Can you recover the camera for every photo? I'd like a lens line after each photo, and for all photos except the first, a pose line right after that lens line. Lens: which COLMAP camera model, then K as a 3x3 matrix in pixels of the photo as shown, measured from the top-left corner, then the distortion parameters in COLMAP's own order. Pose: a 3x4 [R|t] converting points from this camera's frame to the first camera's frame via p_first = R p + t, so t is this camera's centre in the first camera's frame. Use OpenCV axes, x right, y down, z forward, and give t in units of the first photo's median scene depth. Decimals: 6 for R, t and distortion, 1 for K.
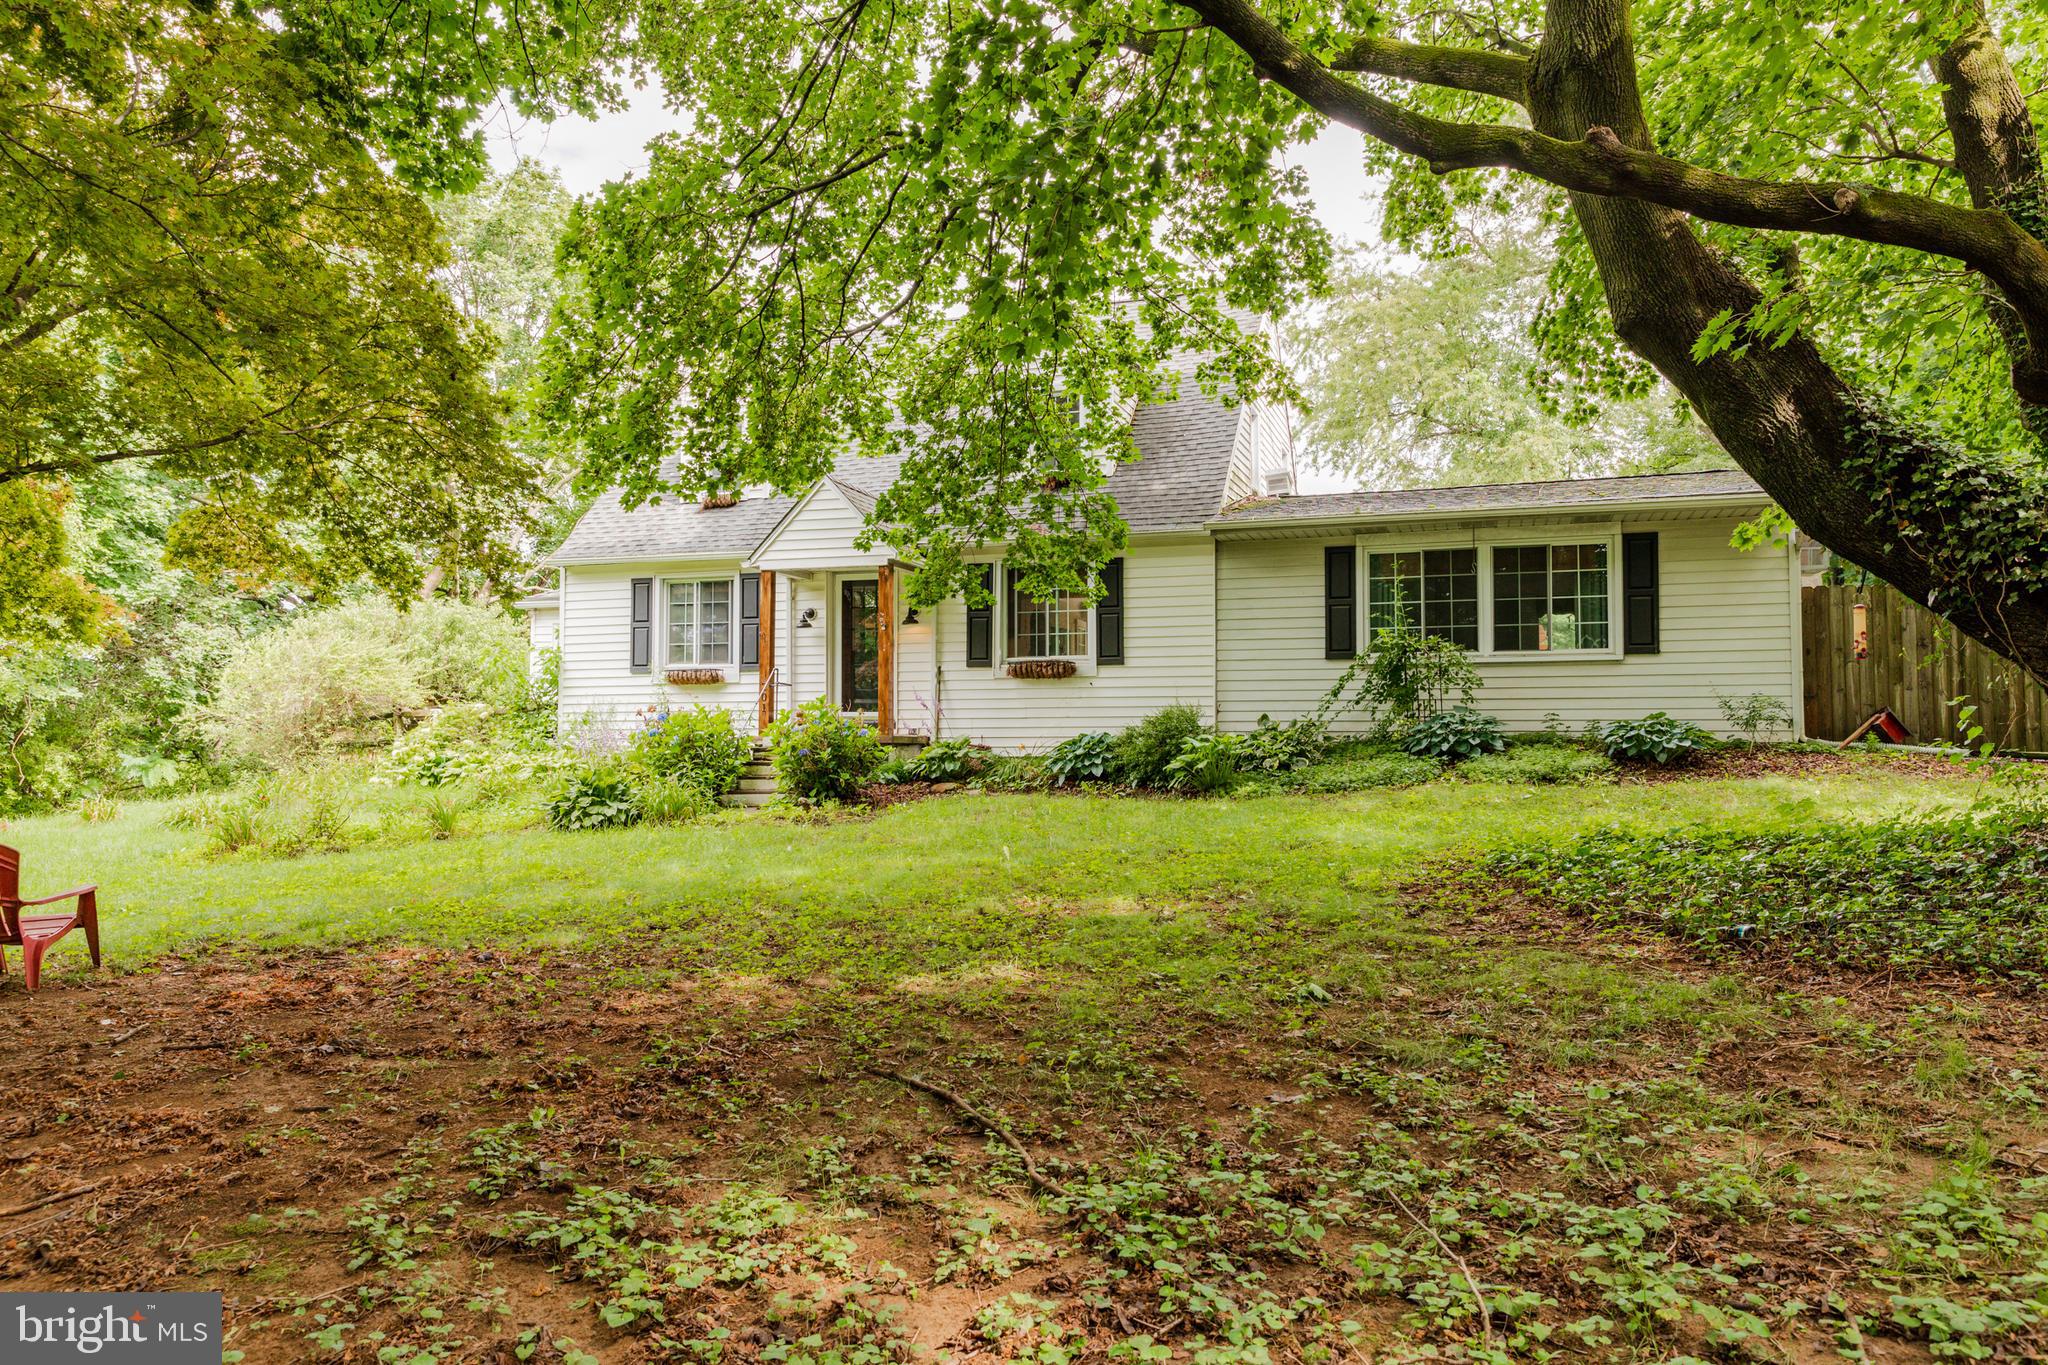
lens RADIAL K [[1371.8, 0, 1030.1], [0, 1371.8, 681.5], [0, 0, 1]] dist [-0.000990, 0.000597]
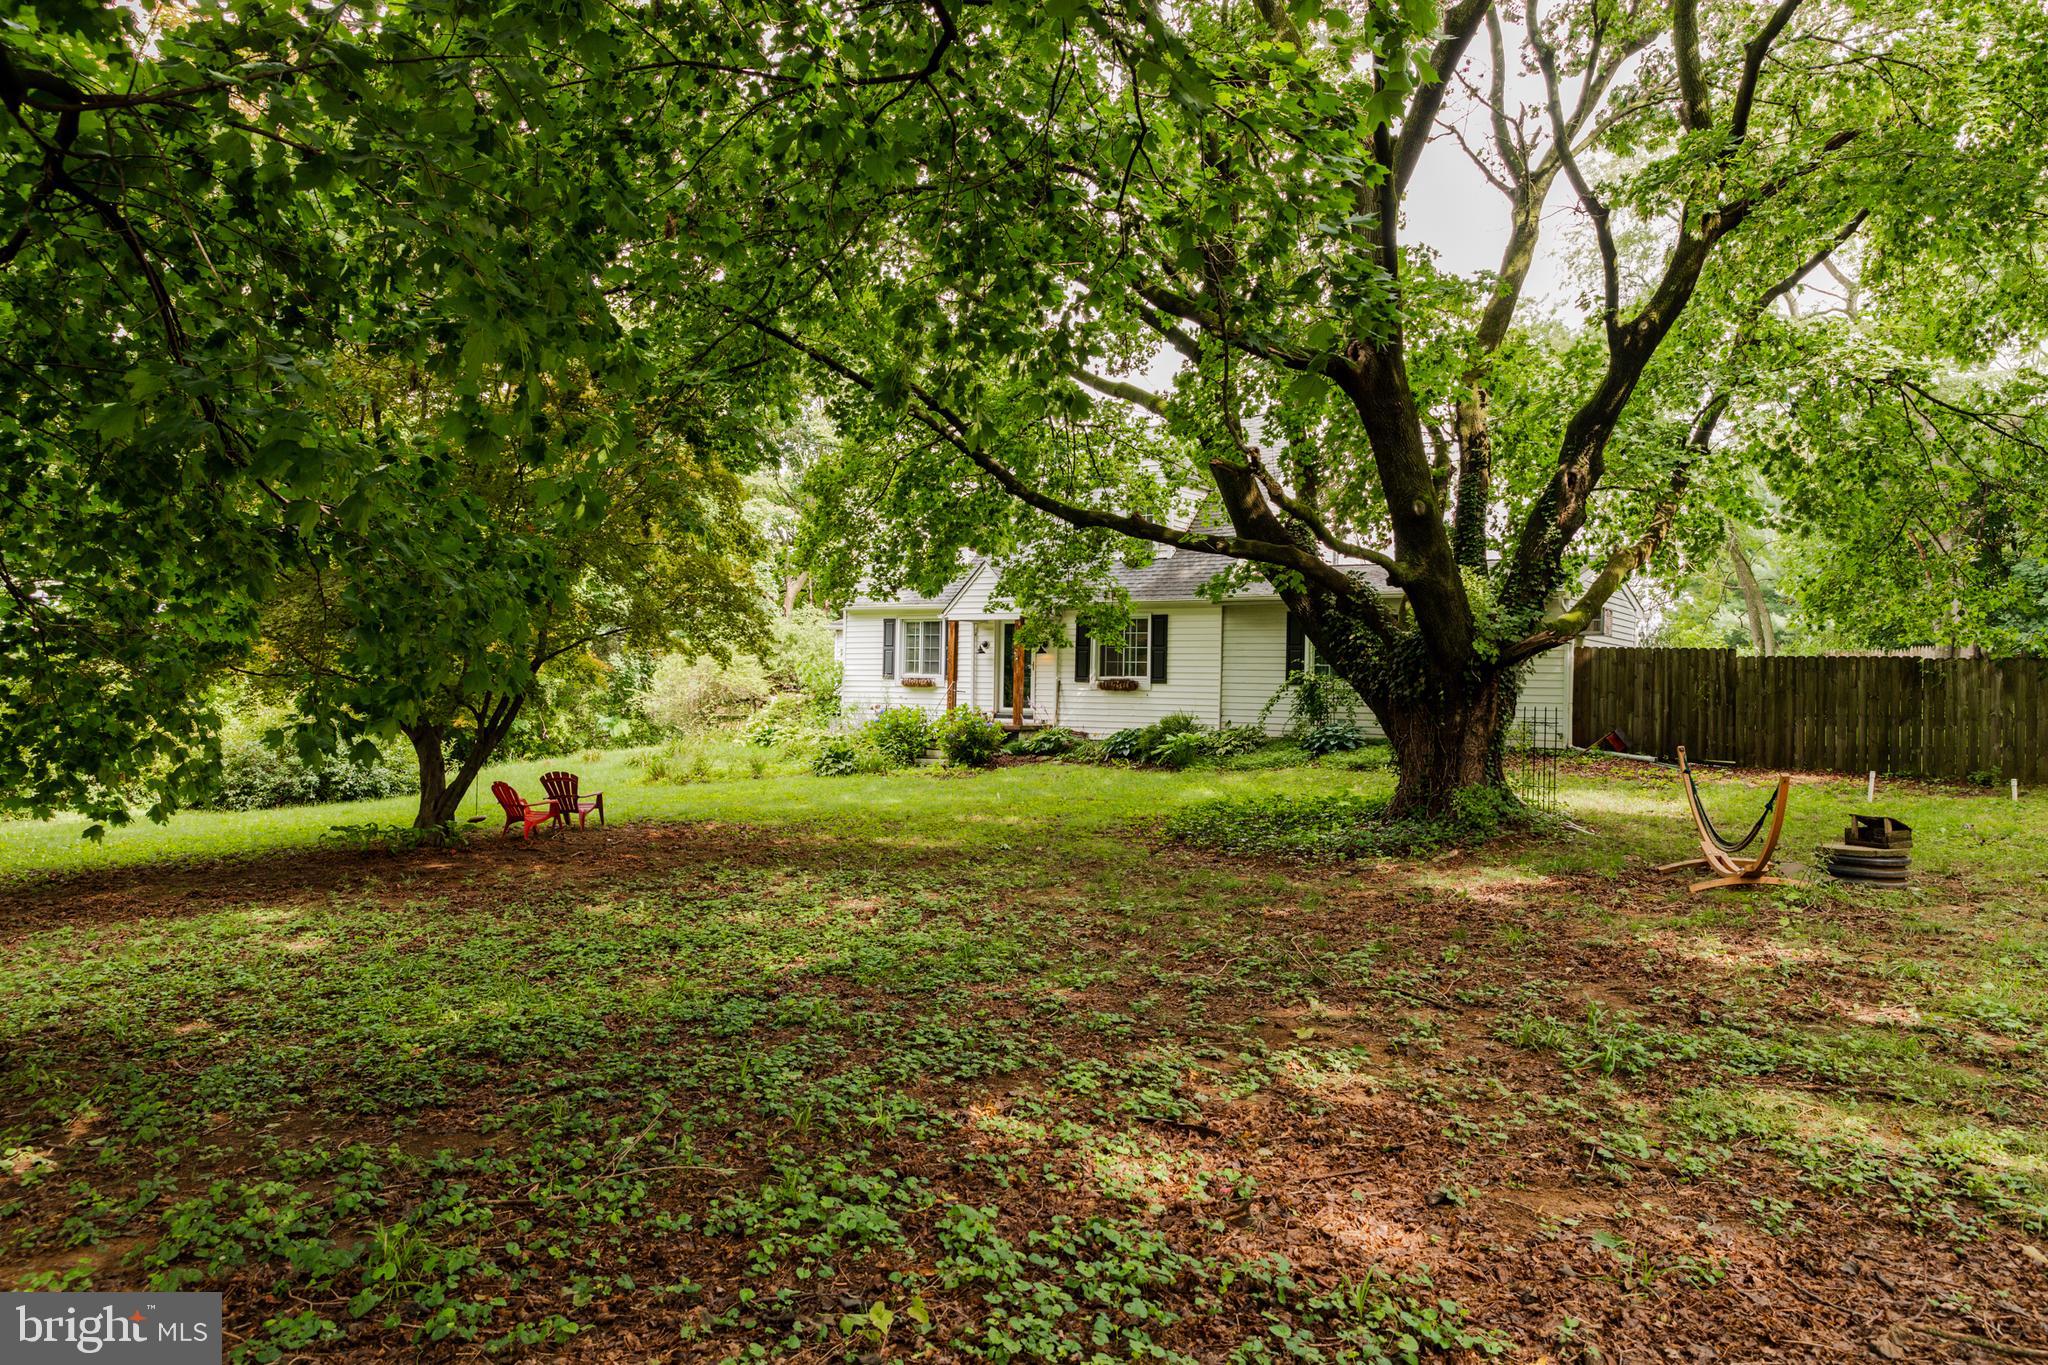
lens RADIAL K [[1371.8, 0, 1021.9], [0, 1371.8, 677.5], [0, 0, 1]] dist [-0.000990, 0.000597]
pose [[0.961749, 0.018047, -0.273337, 0.329126], [-0.009774, 0.999453, 0.031598, -0.065239], [0.273758, -0.027718, 0.961399, -0.533335]]
